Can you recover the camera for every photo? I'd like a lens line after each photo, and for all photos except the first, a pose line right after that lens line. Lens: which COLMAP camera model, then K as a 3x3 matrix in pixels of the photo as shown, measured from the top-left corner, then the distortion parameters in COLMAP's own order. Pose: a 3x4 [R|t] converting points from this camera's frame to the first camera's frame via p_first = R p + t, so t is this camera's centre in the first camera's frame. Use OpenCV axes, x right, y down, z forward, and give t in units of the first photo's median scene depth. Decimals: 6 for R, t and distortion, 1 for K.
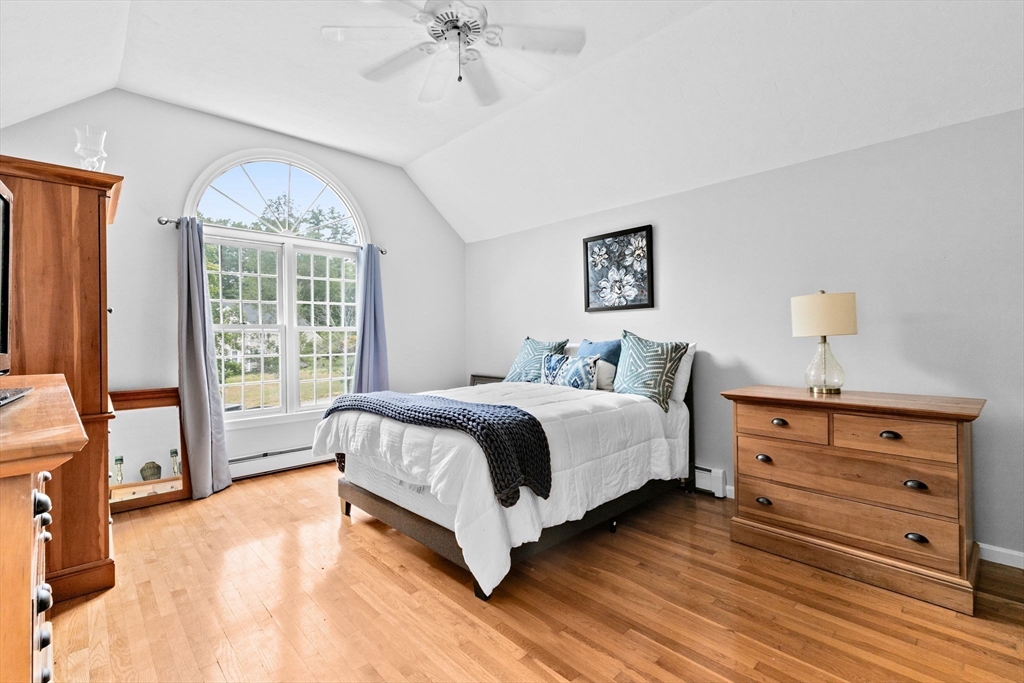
lens RADIAL K [[458.4, 0, 509.3], [0, 458.4, 339.7], [0, 0, 1]] dist [0.005586, -0.000333]
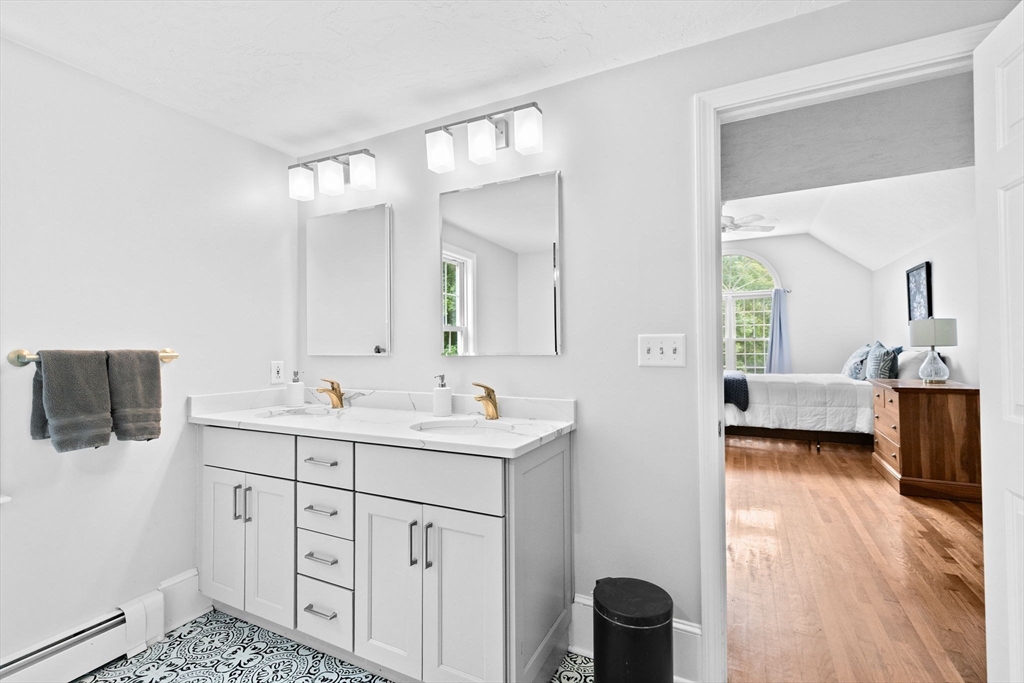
lens RADIAL K [[458.4, 0, 509.3], [0, 458.4, 339.7], [0, 0, 1]] dist [0.005586, -0.000333]
pose [[0.330209, -0.006574, -0.943885, 1.548188], [0.002042, 0.999978, -0.006250, -0.022212], [0.943906, 0.000136, 0.330215, -0.785779]]
